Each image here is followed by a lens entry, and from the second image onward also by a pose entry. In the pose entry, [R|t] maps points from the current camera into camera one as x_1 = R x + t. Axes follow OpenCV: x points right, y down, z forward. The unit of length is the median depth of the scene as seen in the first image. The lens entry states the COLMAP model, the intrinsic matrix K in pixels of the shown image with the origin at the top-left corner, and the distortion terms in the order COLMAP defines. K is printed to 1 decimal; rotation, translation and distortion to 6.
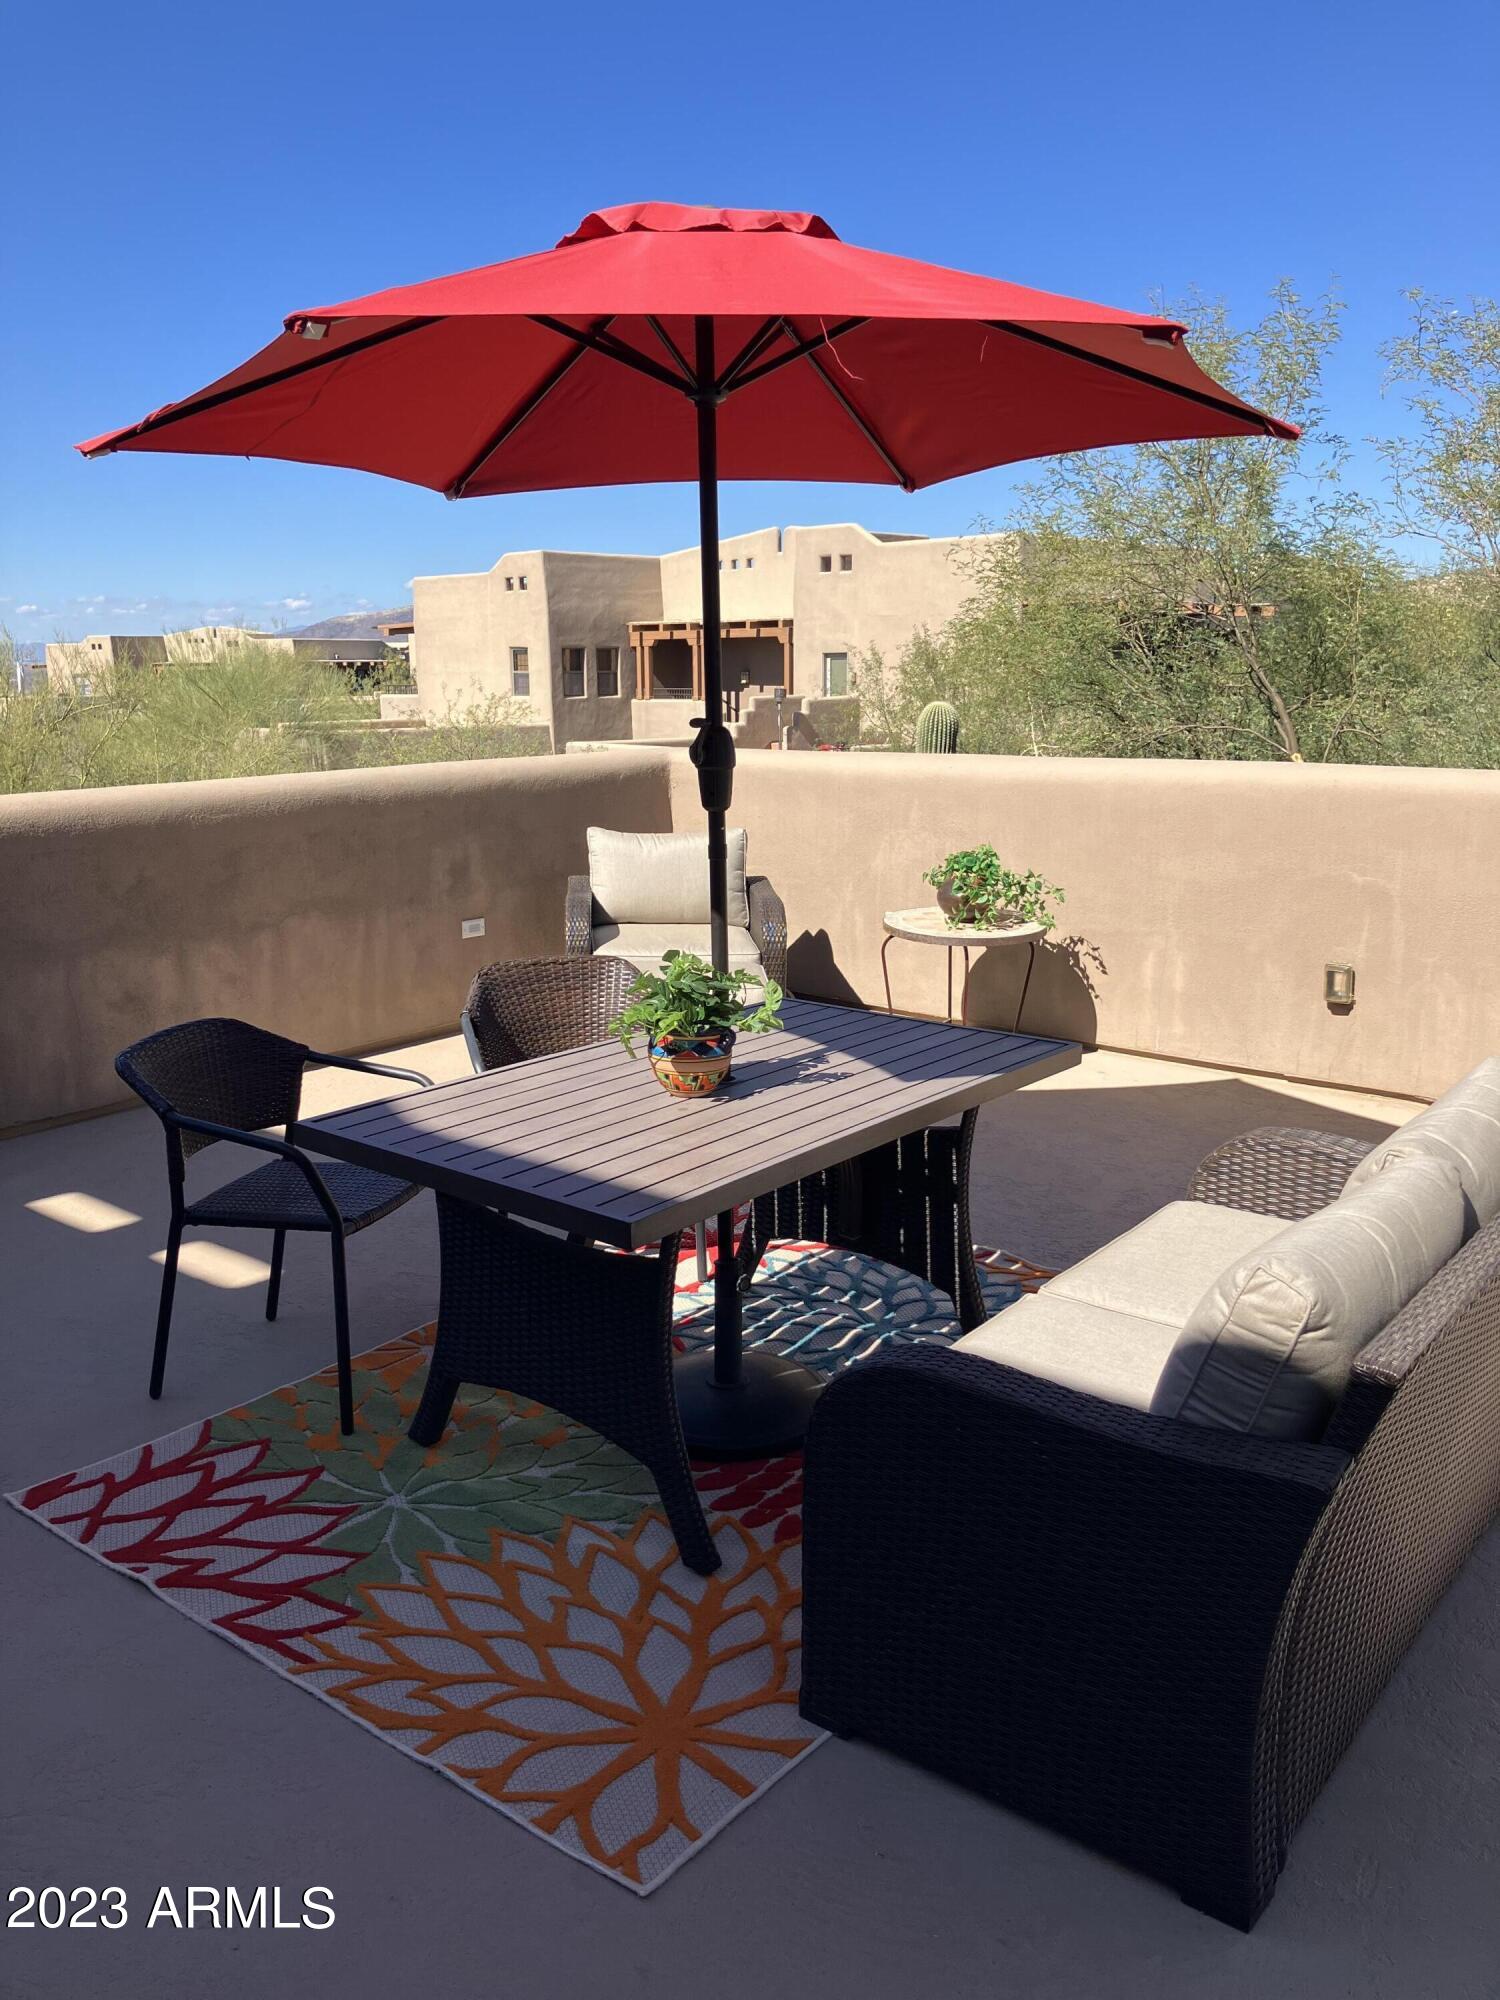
lens RADIAL K [[1657.4, 0, 750.6], [0, 1657.4, 1014.4], [0, 0, 1]] dist [0.080134, -0.189104]
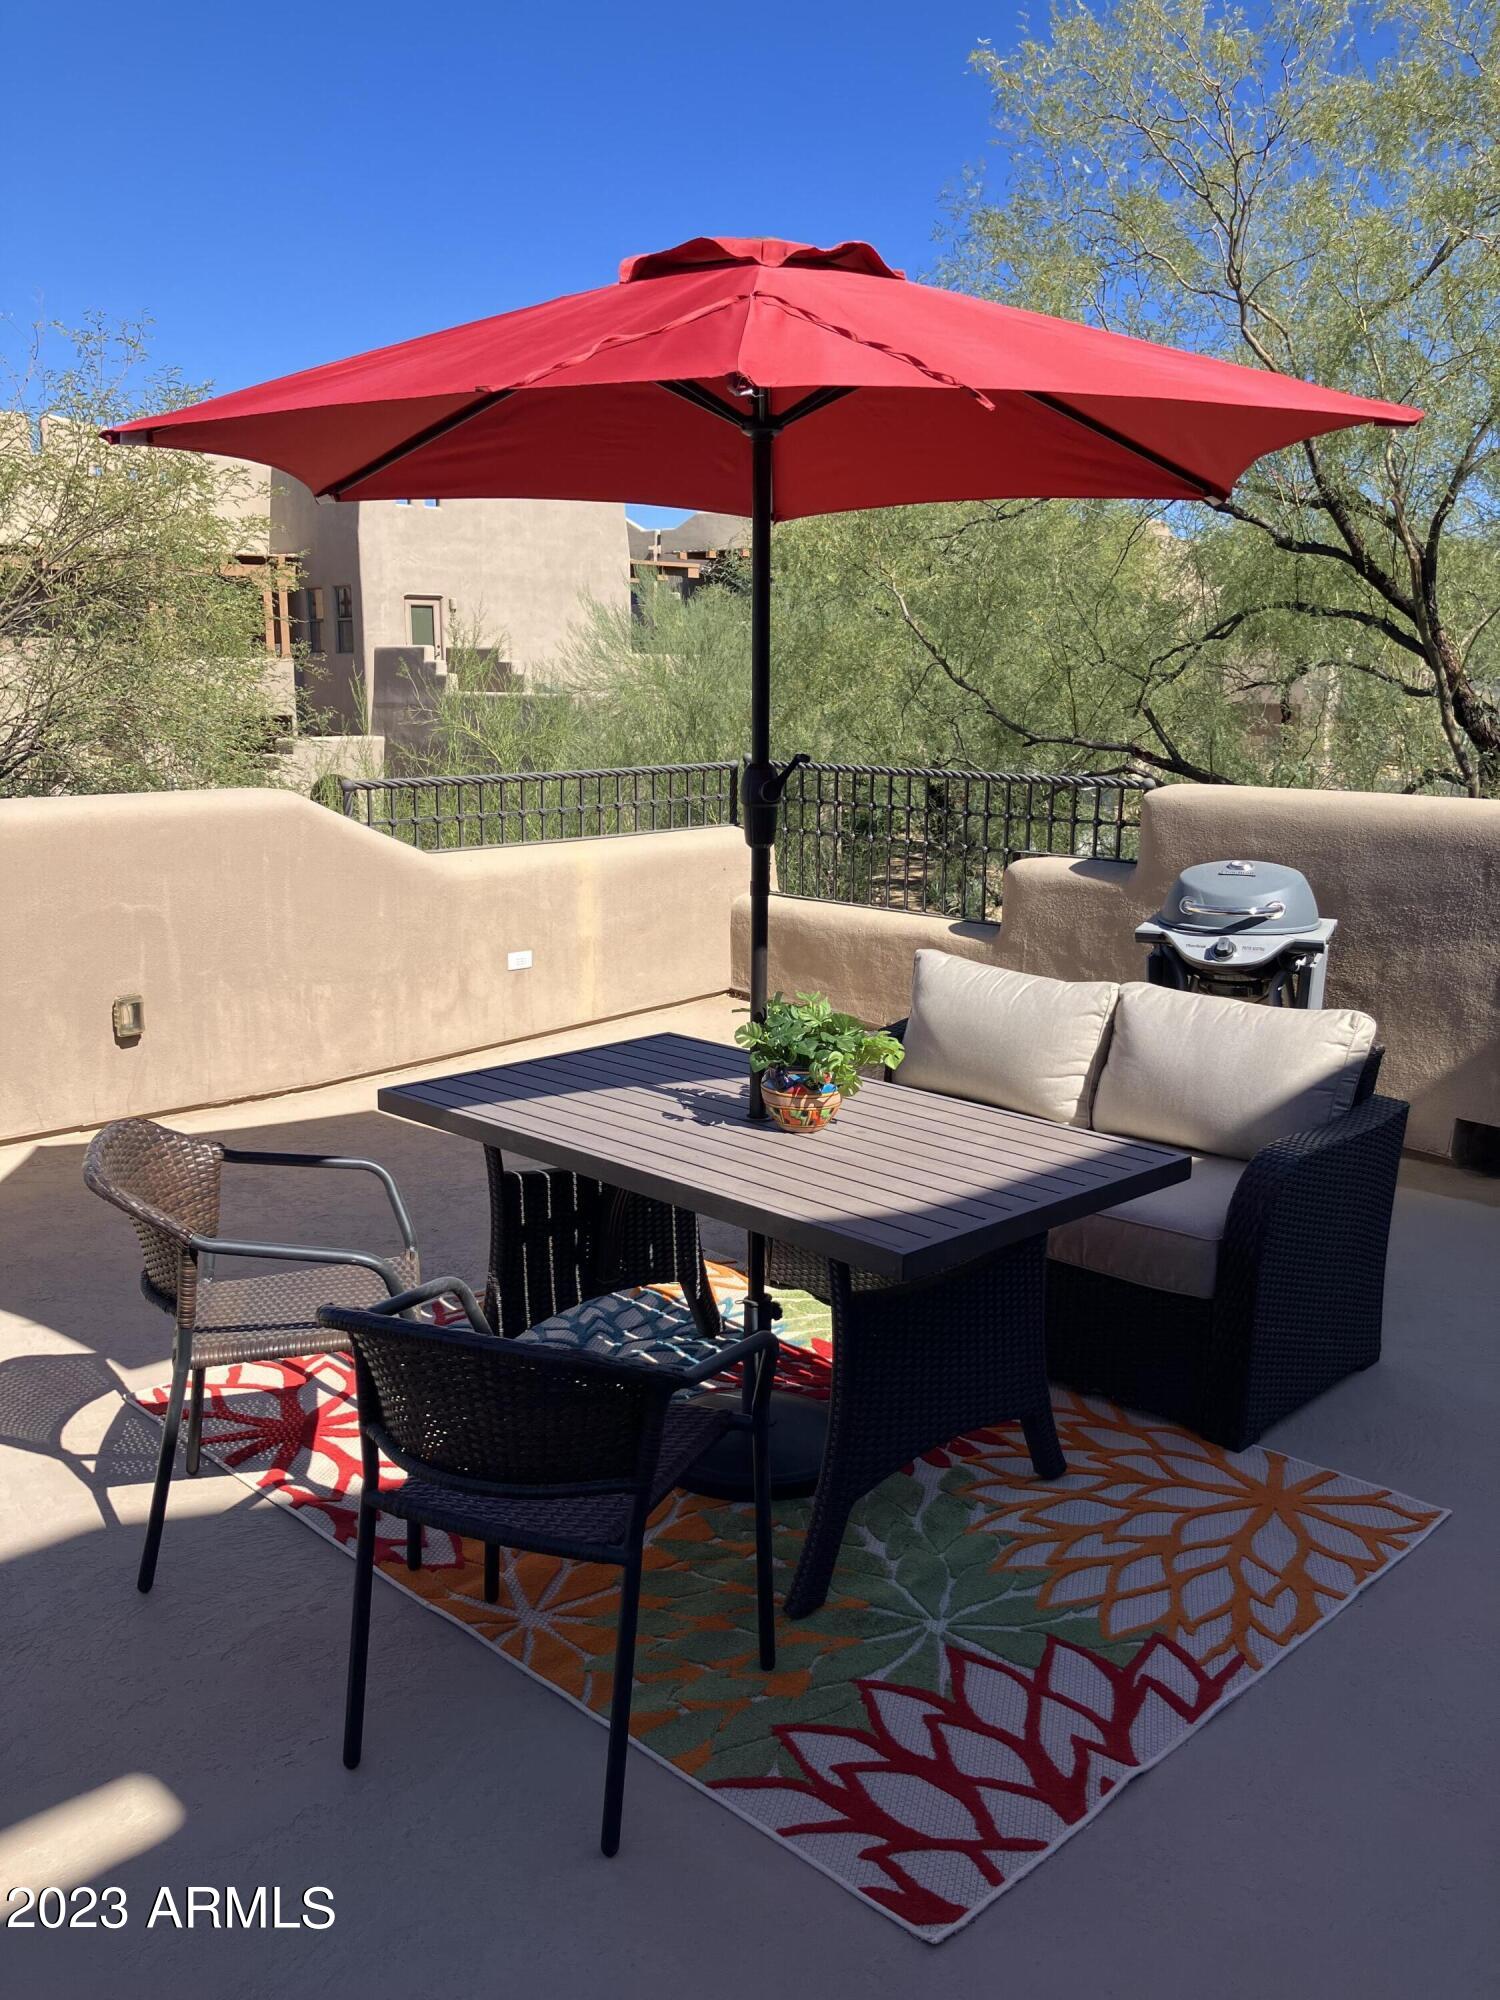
lens RADIAL K [[1657.4, 0, 750.6], [0, 1657.4, 1014.4], [0, 0, 1]] dist [0.080134, -0.189104]
pose [[0.098257, -0.195744, 0.975720, -1.079763], [0.206931, 0.963052, 0.172364, -0.212989], [-0.973409, 0.184971, 0.135132, 0.947571]]
